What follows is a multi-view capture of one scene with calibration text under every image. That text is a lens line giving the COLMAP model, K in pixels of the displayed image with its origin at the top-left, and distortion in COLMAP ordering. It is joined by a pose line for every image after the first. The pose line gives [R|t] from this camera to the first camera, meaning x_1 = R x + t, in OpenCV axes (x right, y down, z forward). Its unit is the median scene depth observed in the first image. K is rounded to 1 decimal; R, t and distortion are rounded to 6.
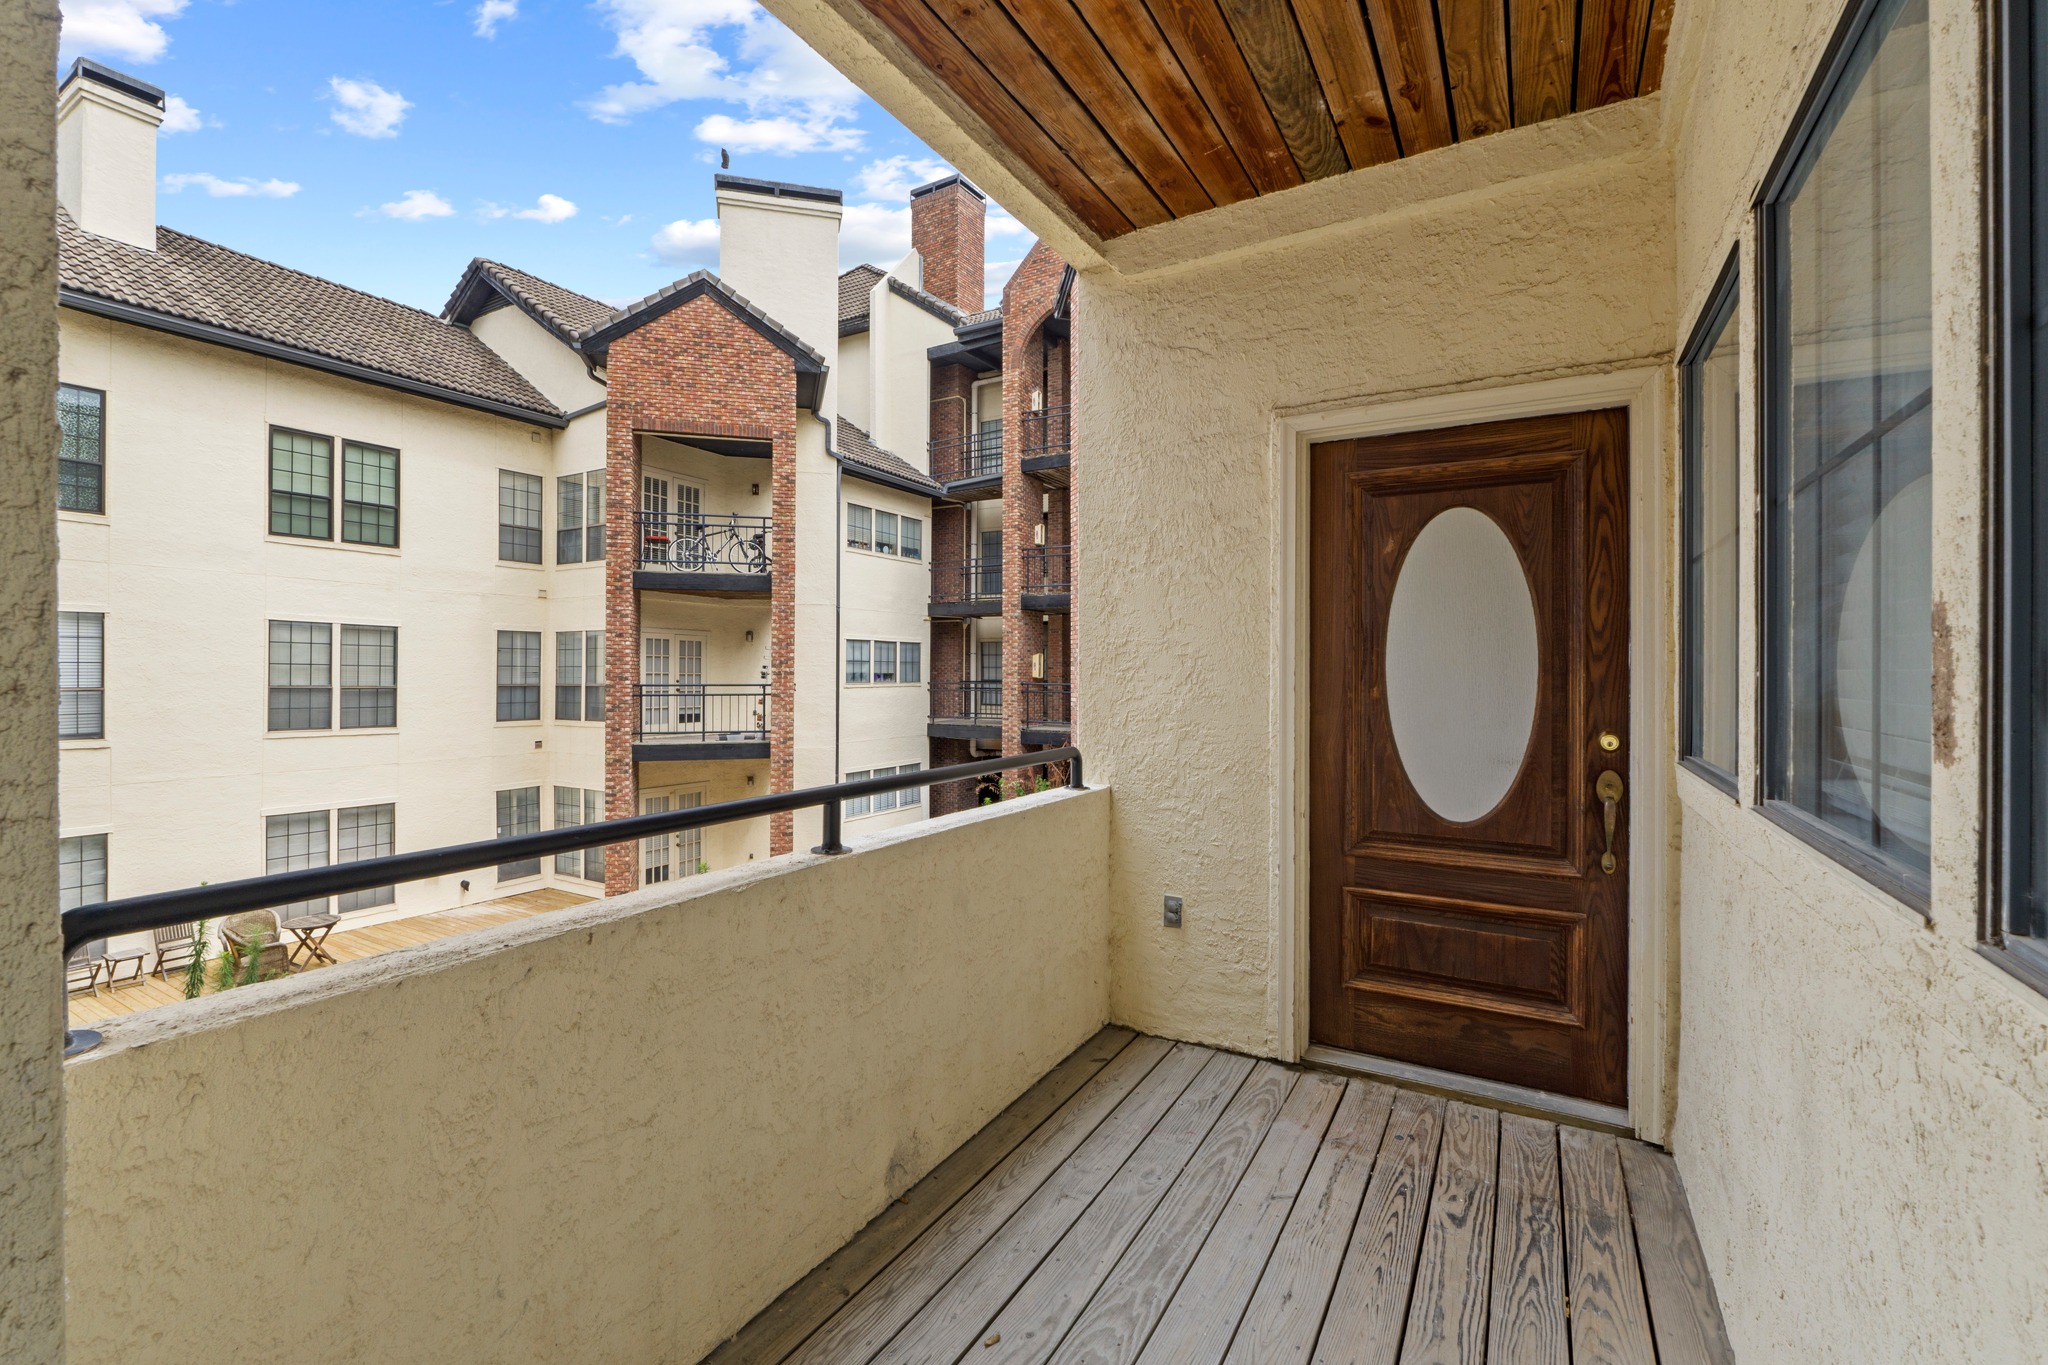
lens RADIAL K [[884.5, 0, 1031.9], [0, 884.5, 667.0], [0, 0, 1]] dist [-0.004509, -0.001290]
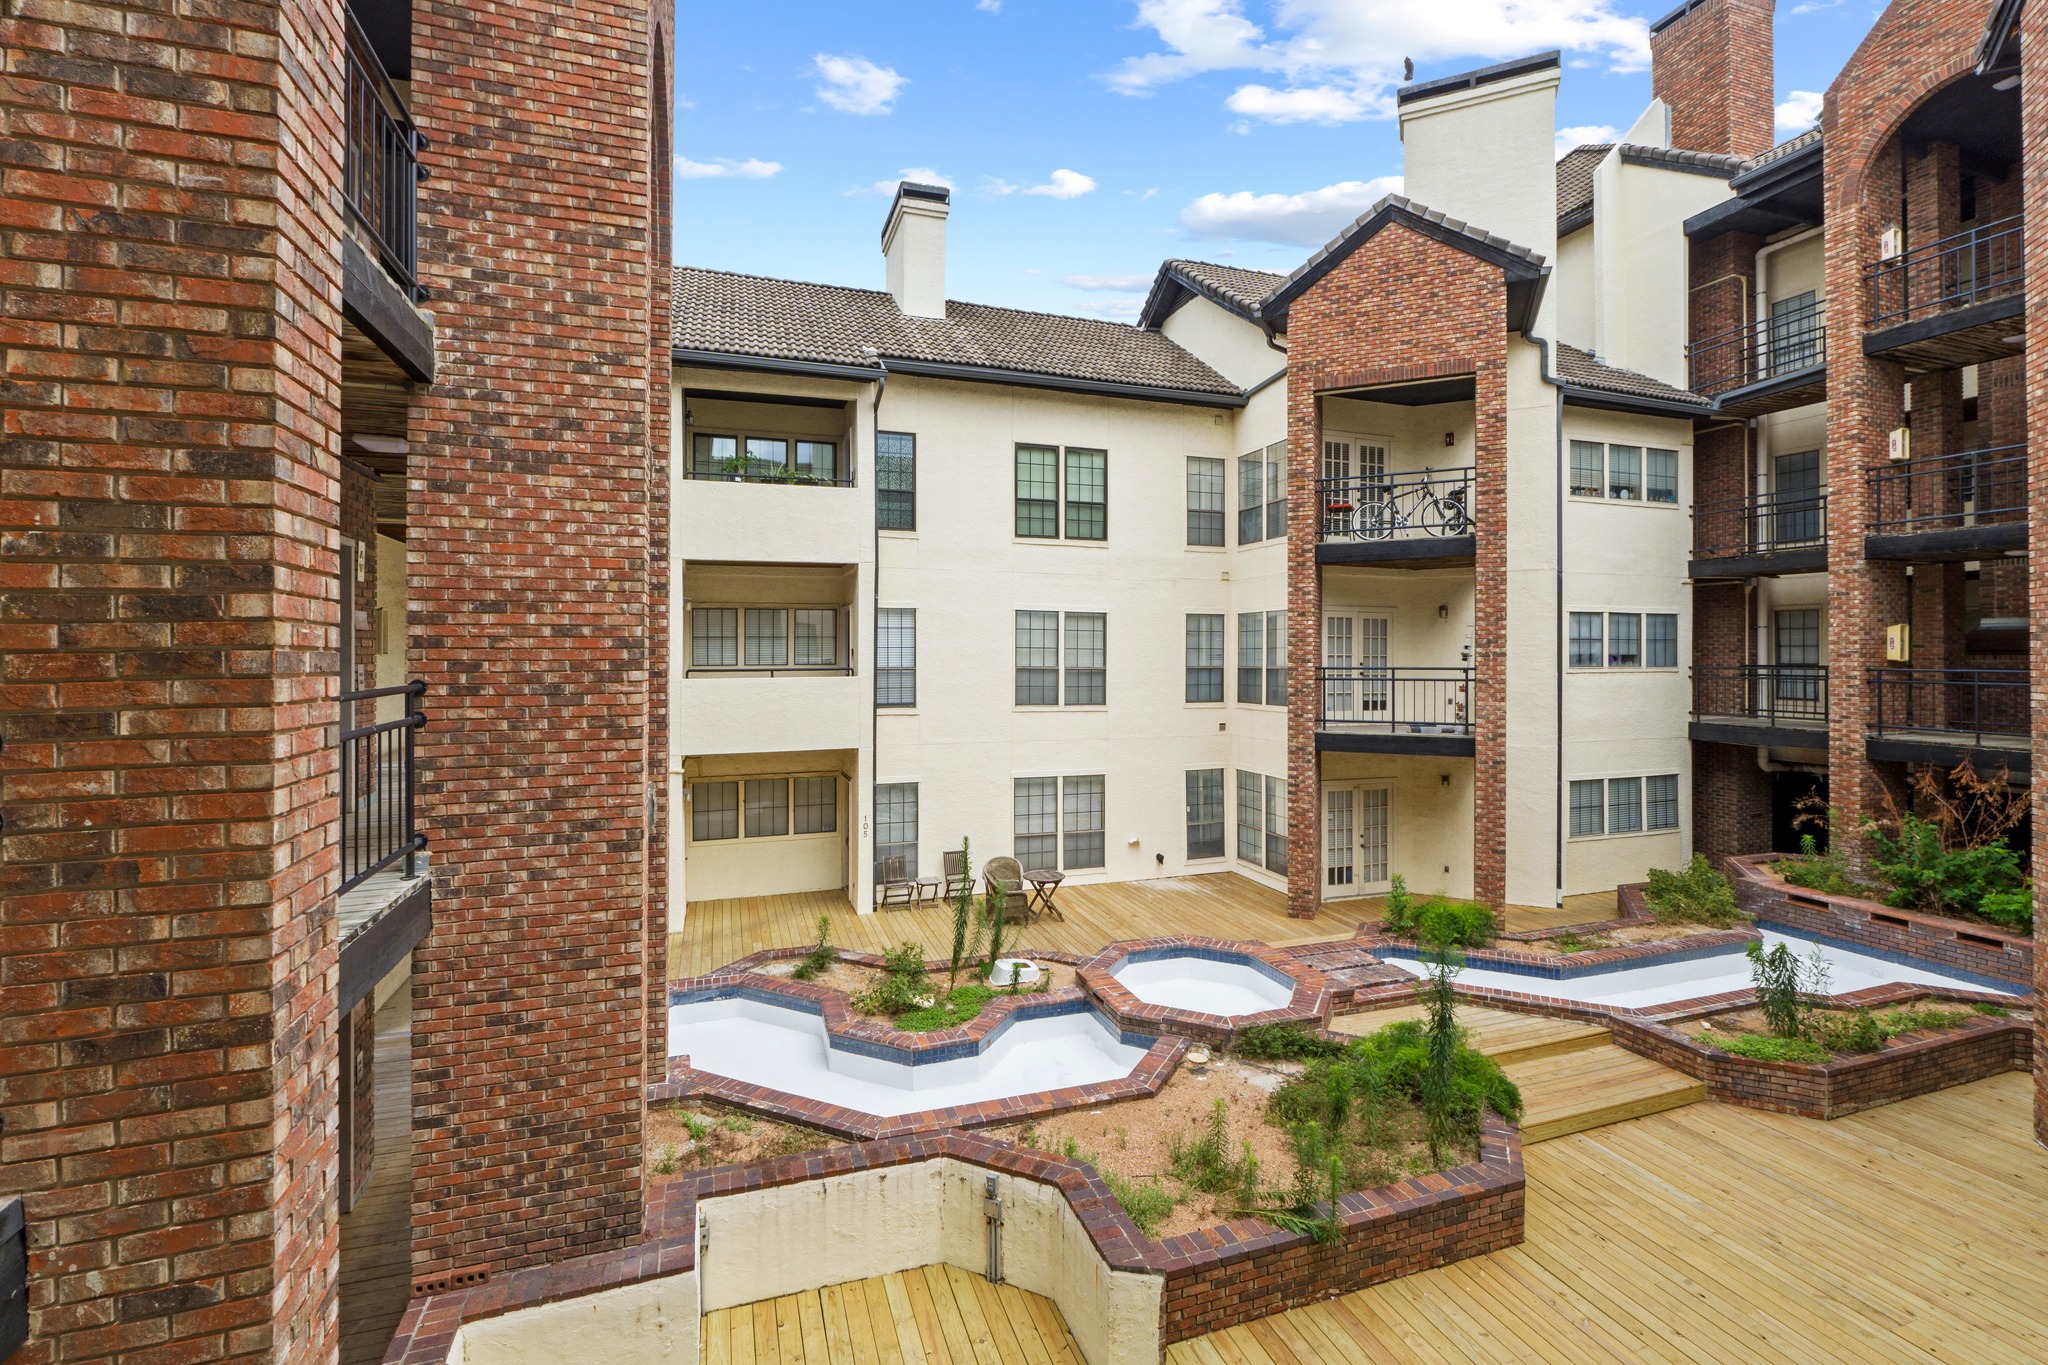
lens RADIAL K [[876.3, 0, 1013.0], [0, 876.3, 683.7], [0, 0, 1]] dist [-0.004237, -0.000436]
pose [[0.745678, 0.018081, -0.666061, -0.067193], [0.007152, 0.999357, 0.035136, 0.002259], [0.666268, -0.030964, 0.745070, 0.093051]]
